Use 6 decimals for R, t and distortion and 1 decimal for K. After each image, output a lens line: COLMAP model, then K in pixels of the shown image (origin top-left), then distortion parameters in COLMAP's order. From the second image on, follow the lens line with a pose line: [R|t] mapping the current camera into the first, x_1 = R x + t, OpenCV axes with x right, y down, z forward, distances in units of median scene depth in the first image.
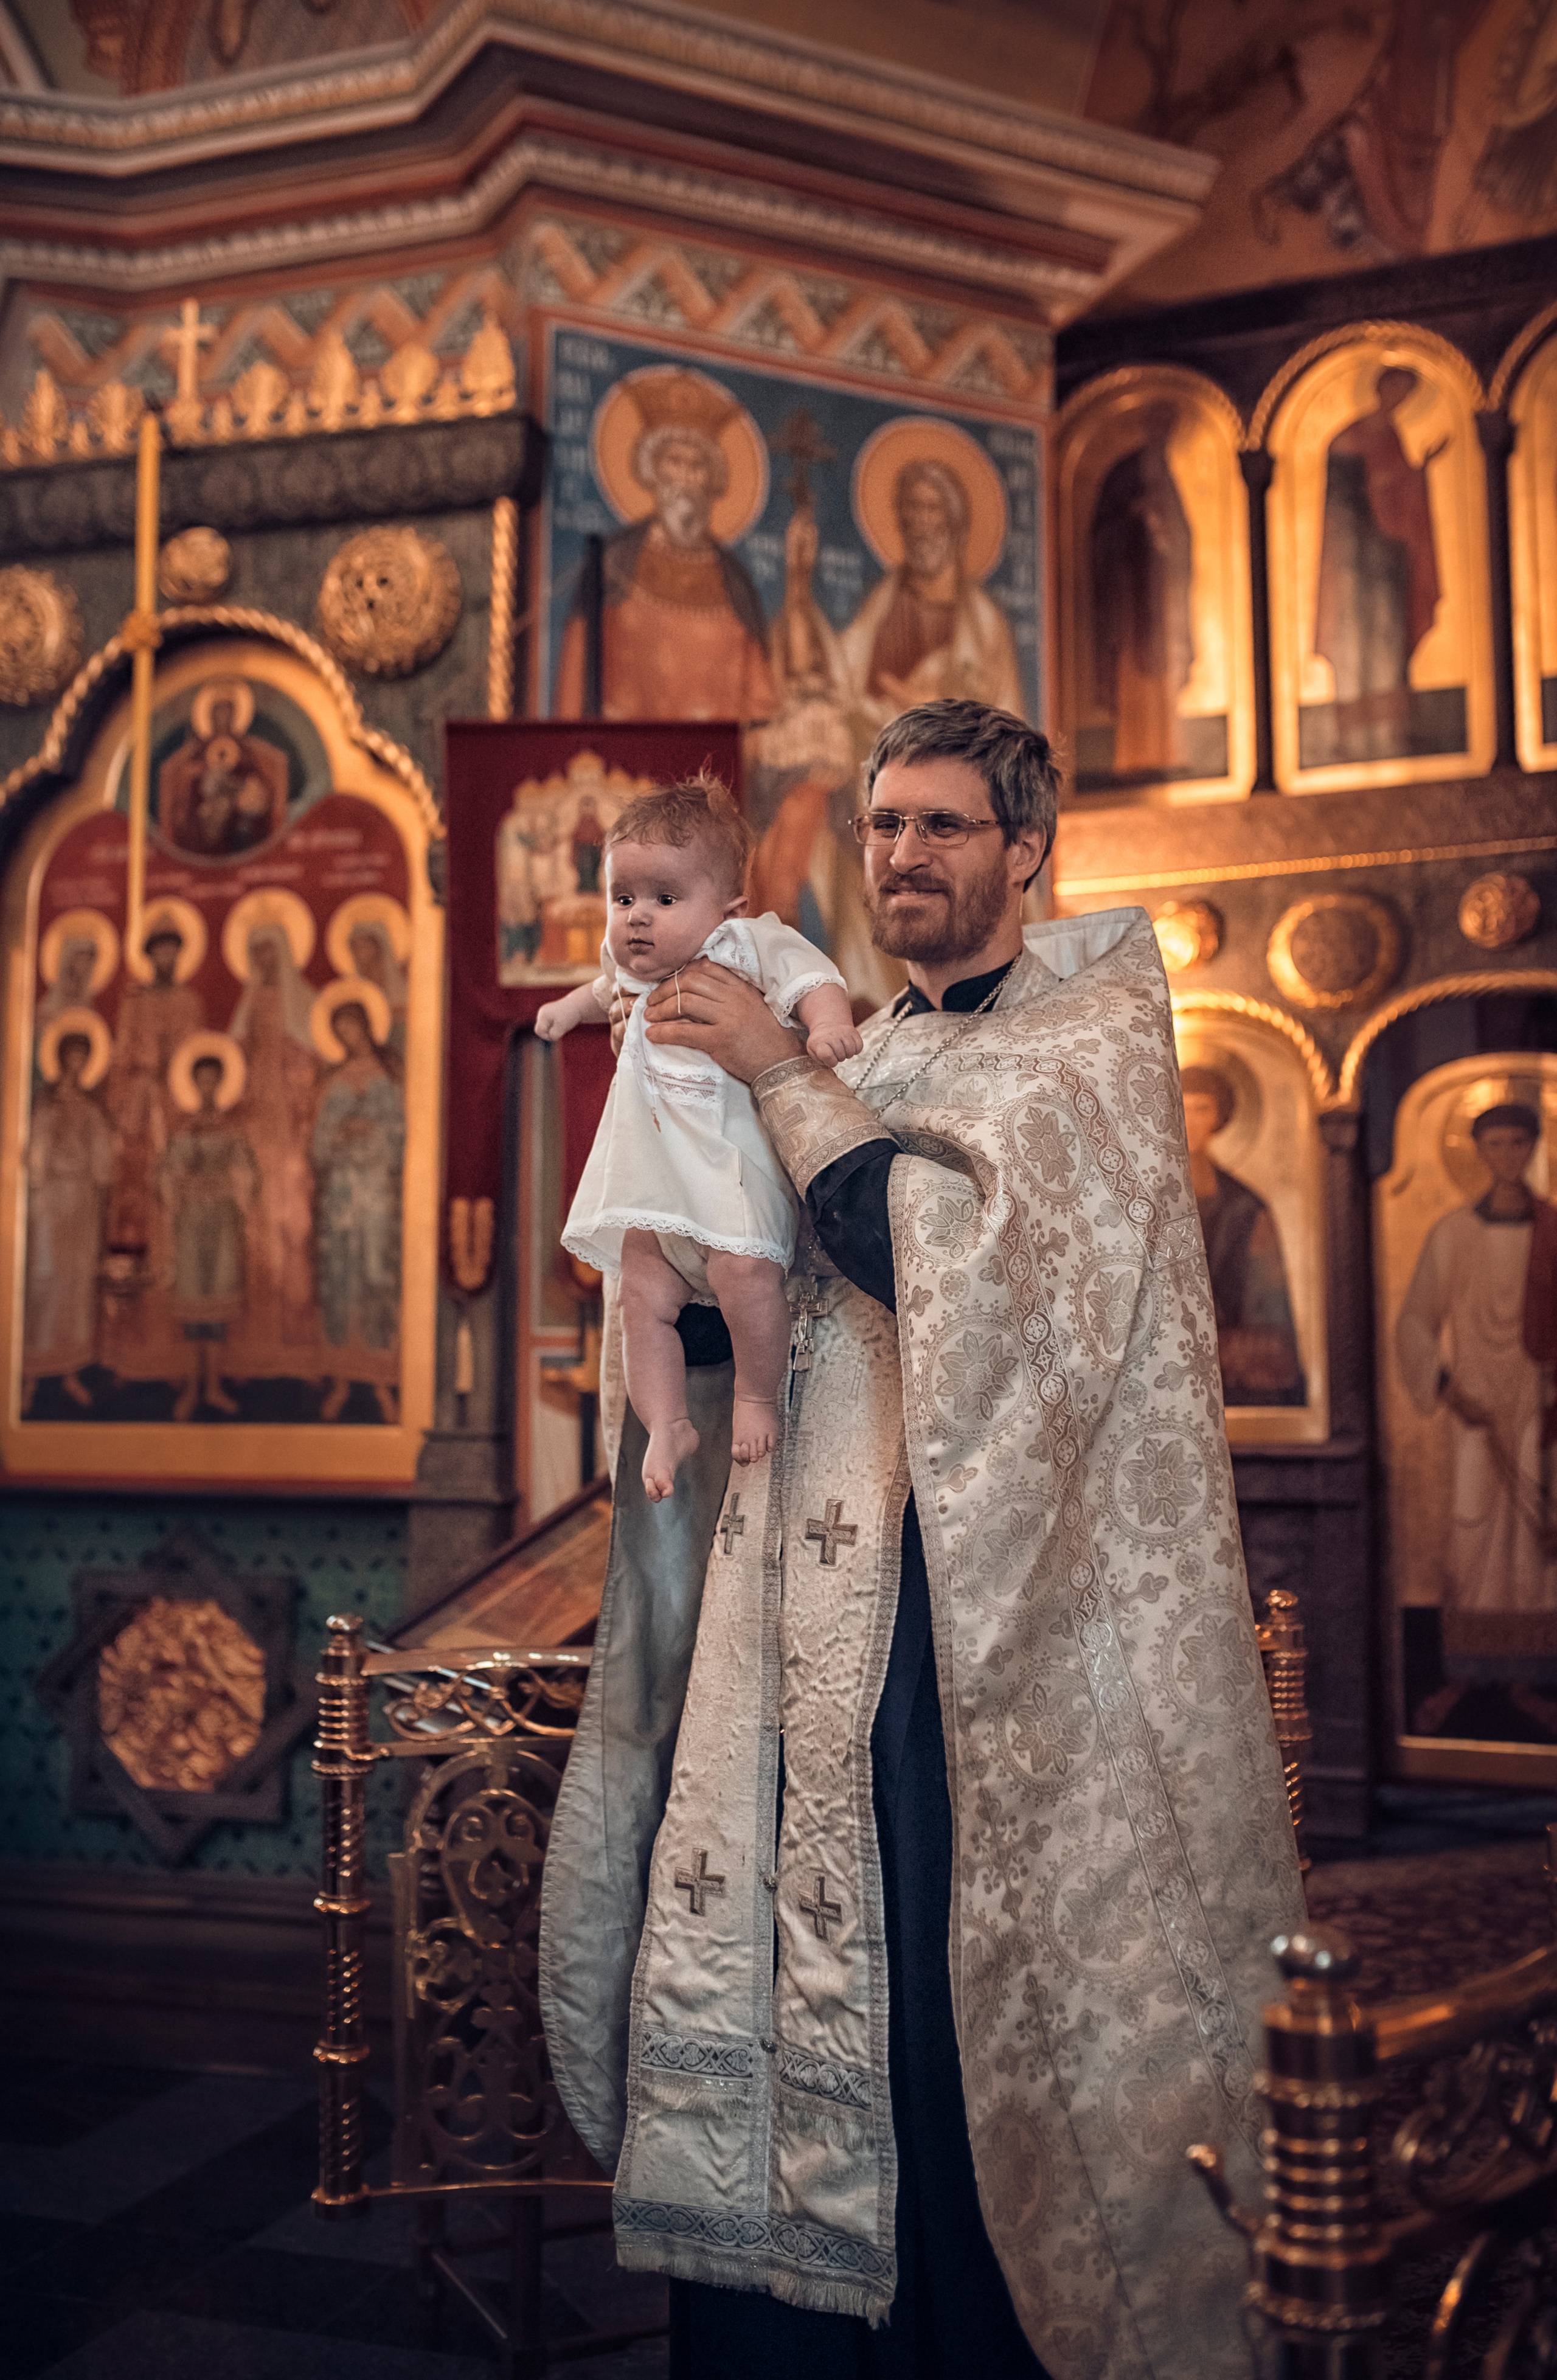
lens RADIAL K [[2254.3, 0, 787.8], [0, 2254.3, 1191.0], [0, 0, 1]] dist [-0.043216, 0.000000]
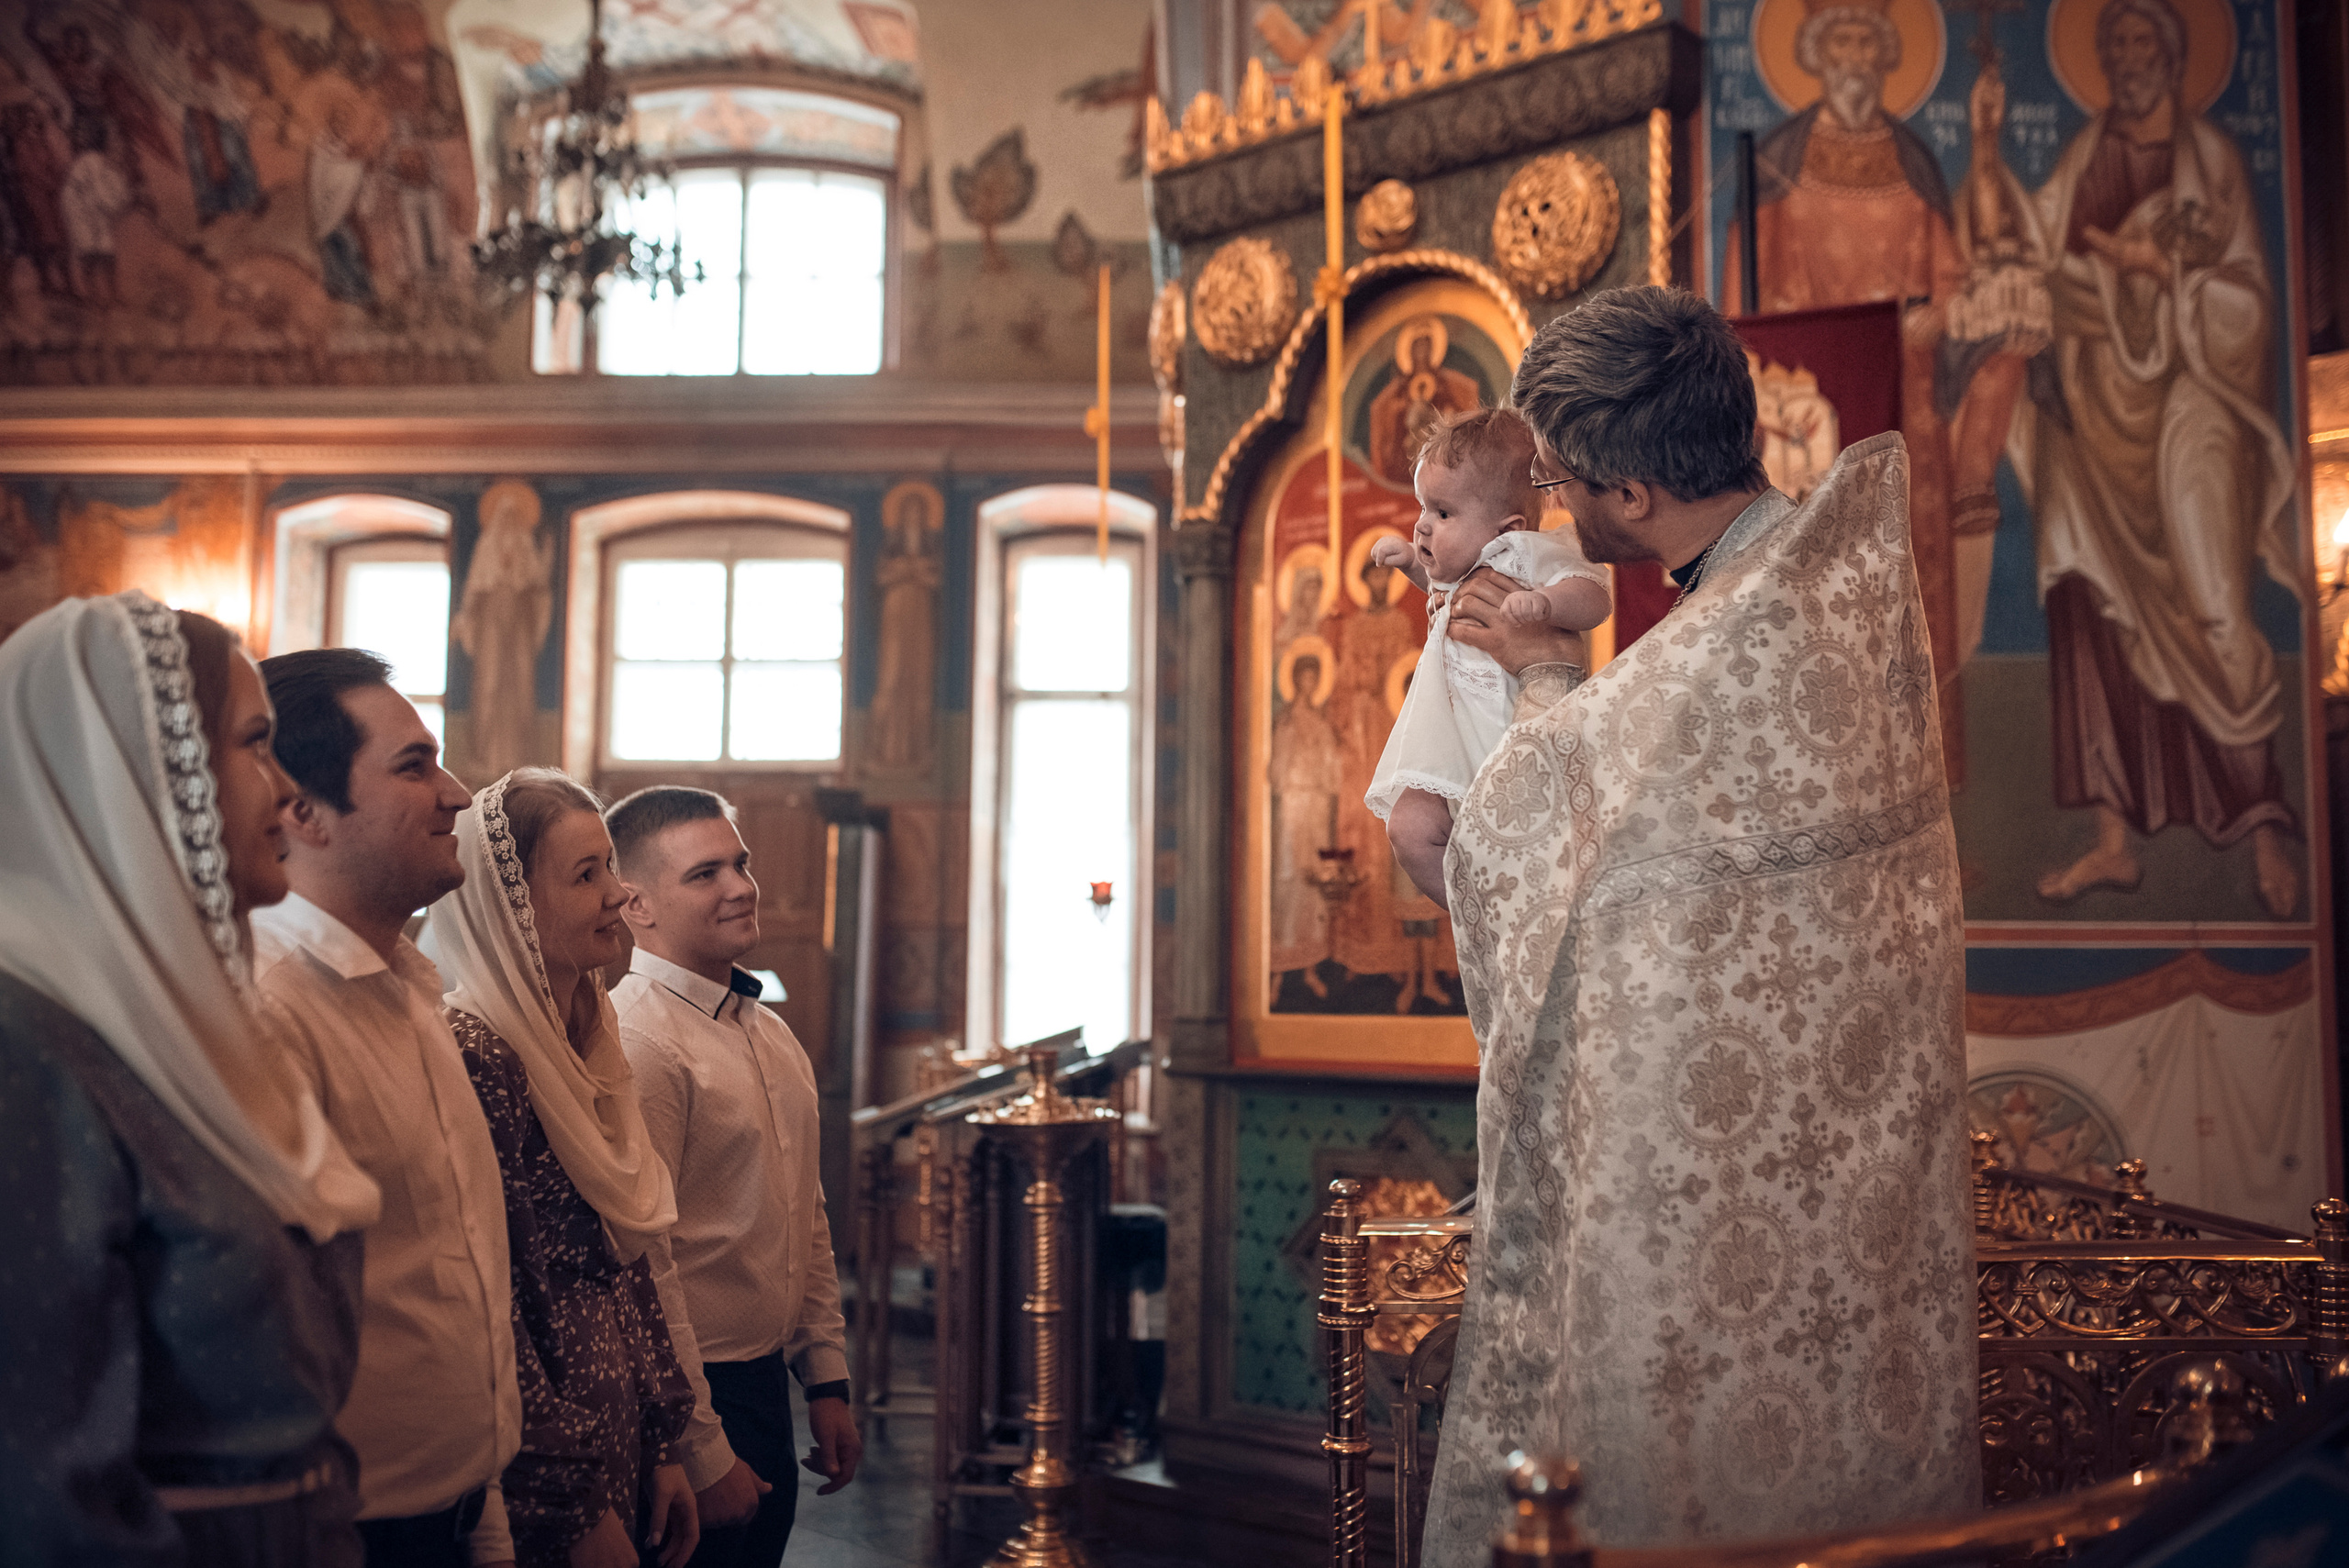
lens RADIAL K [[2235.8, 0, 1174.3], [0, 2235.8, 801.8], [0, 0, 1]] dist [-0.032351, 0.000000]
pose [[0.898986, -0.031259, -0.436860, 0.099004], [0.032936, 0.999450, -0.003738, 0.002093], [0.436737, -0.011028, 0.899522, -0.007931]]
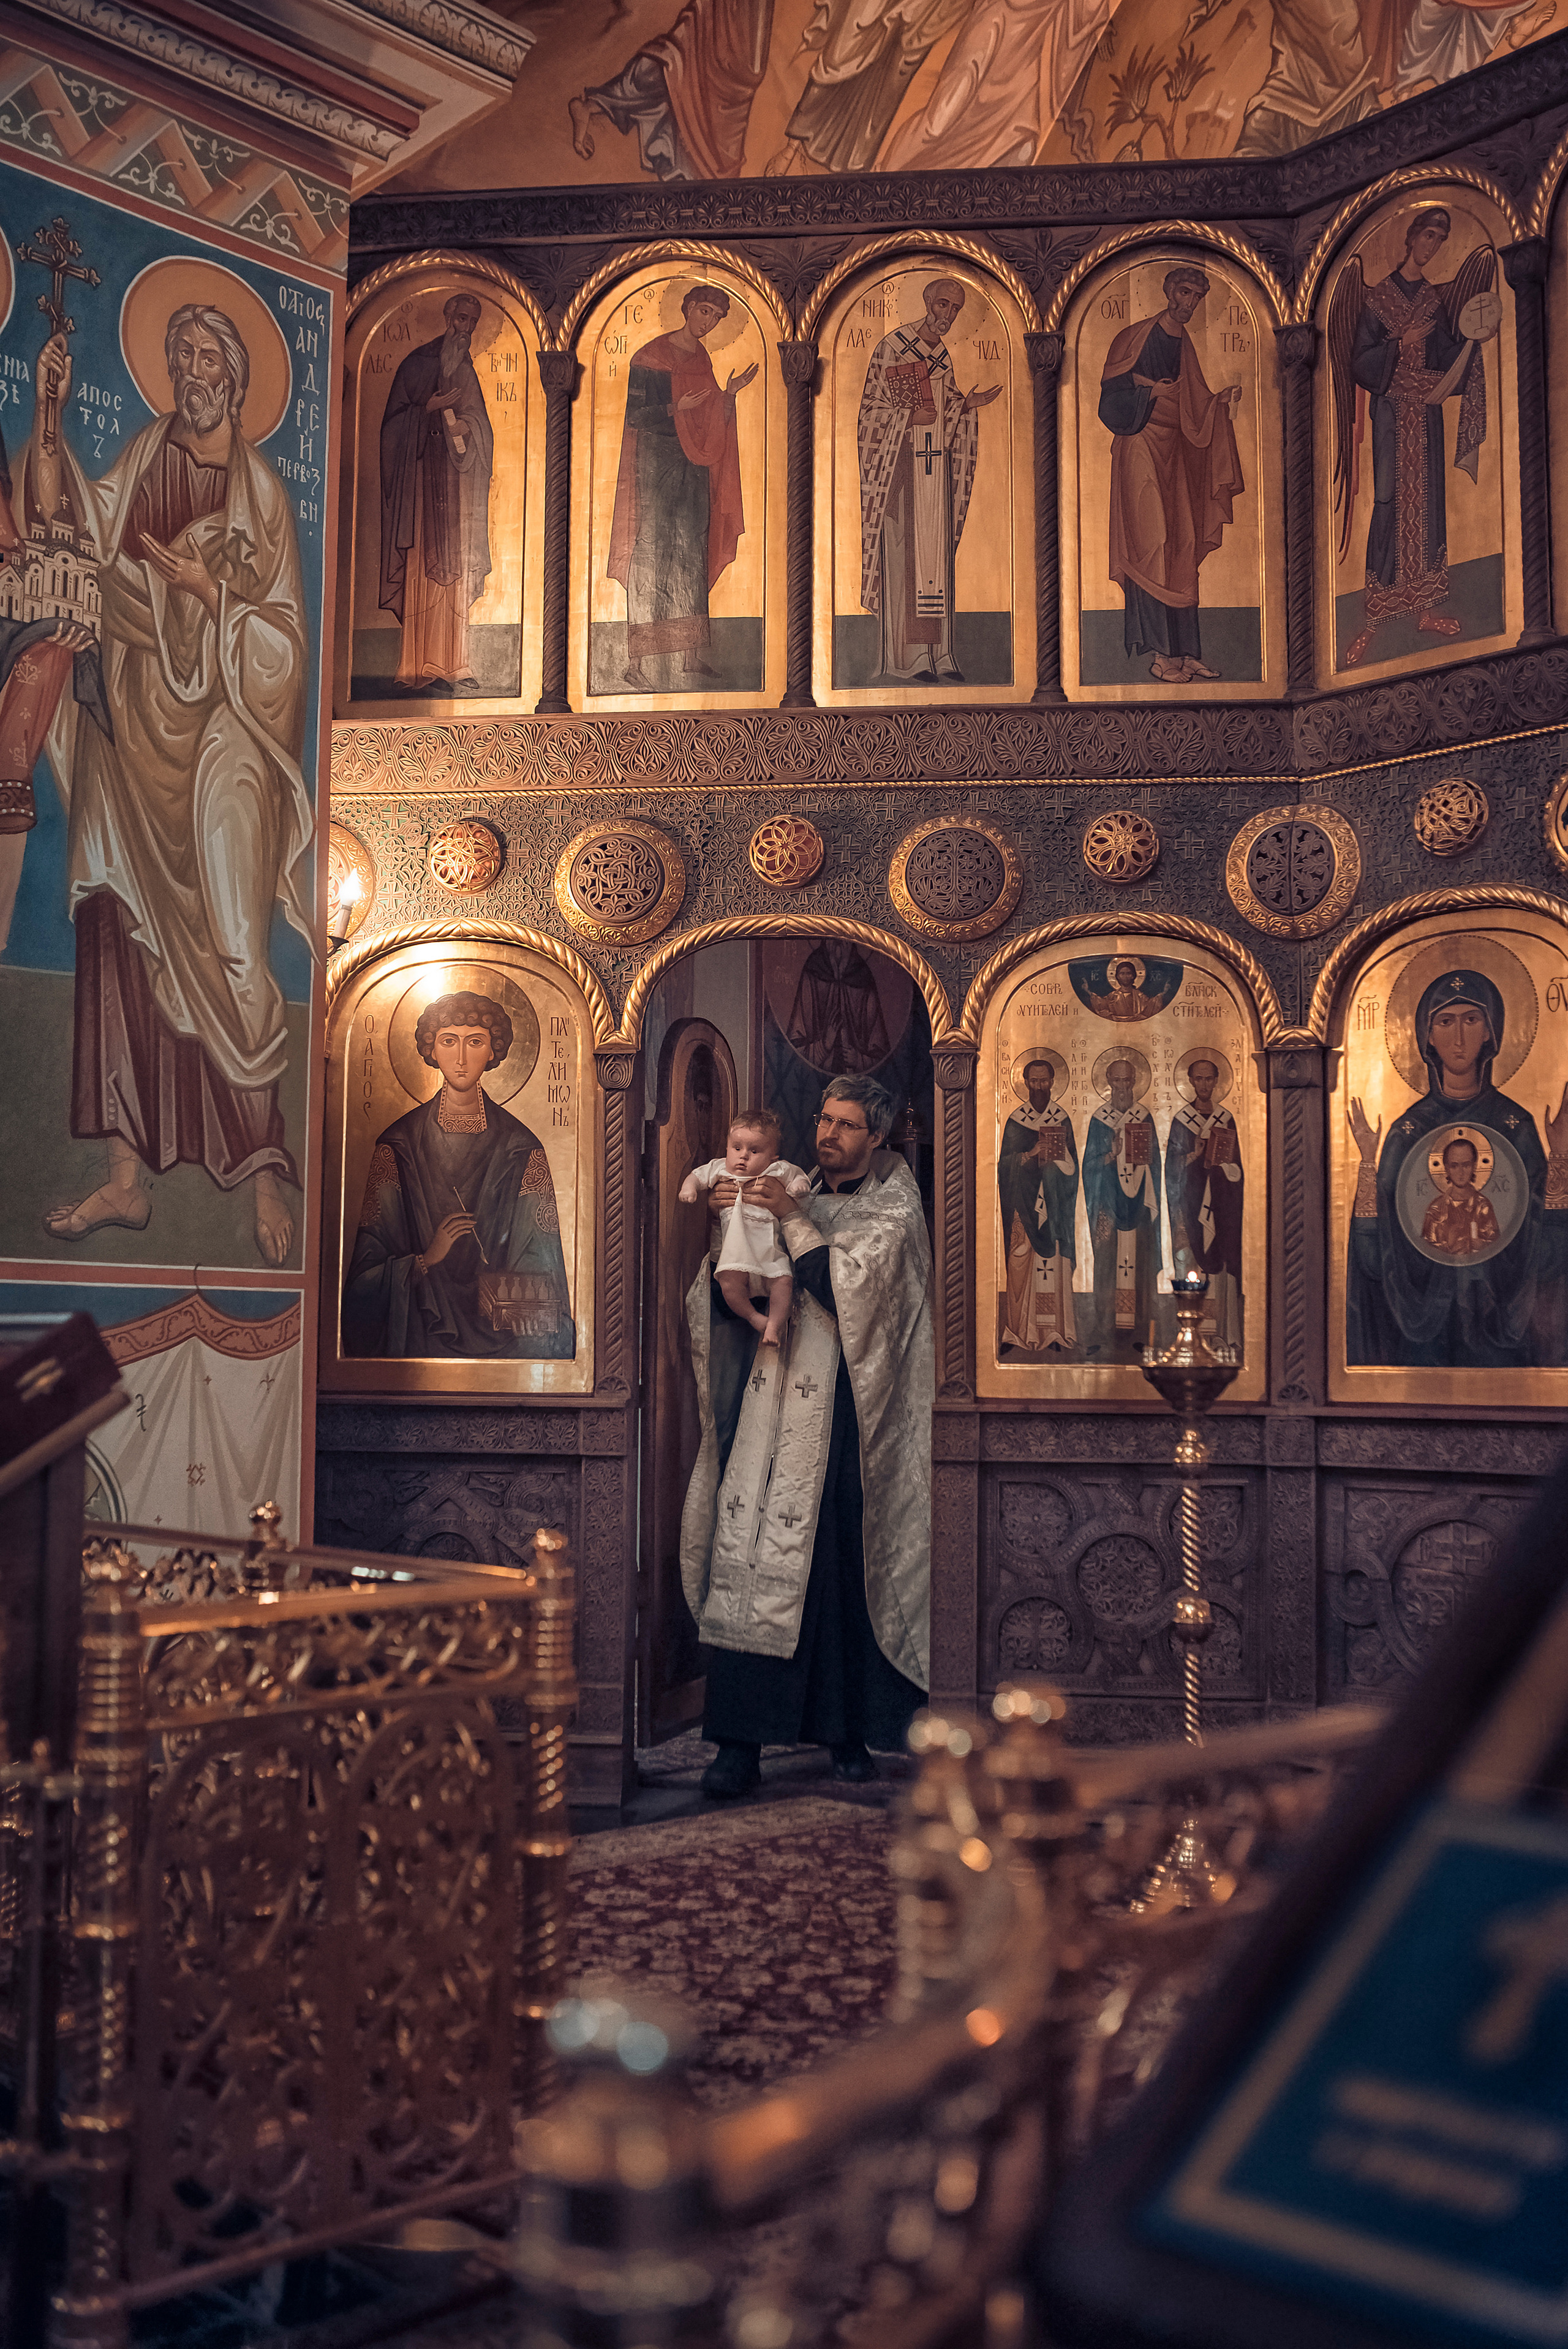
lens RADIAL K [[2235.5, 0, 780.7], [0, 2235.5, 1166.5], [0, 0, 1]] dist [-0.032351, 0.000000]
pose [[0.948788, 0.035157, 0.313953, 0.014417], [-0.035263, 0.999364, -0.005344, 0.019521], [-0.313941, -0.006001, 0.949424, 0.077444]]
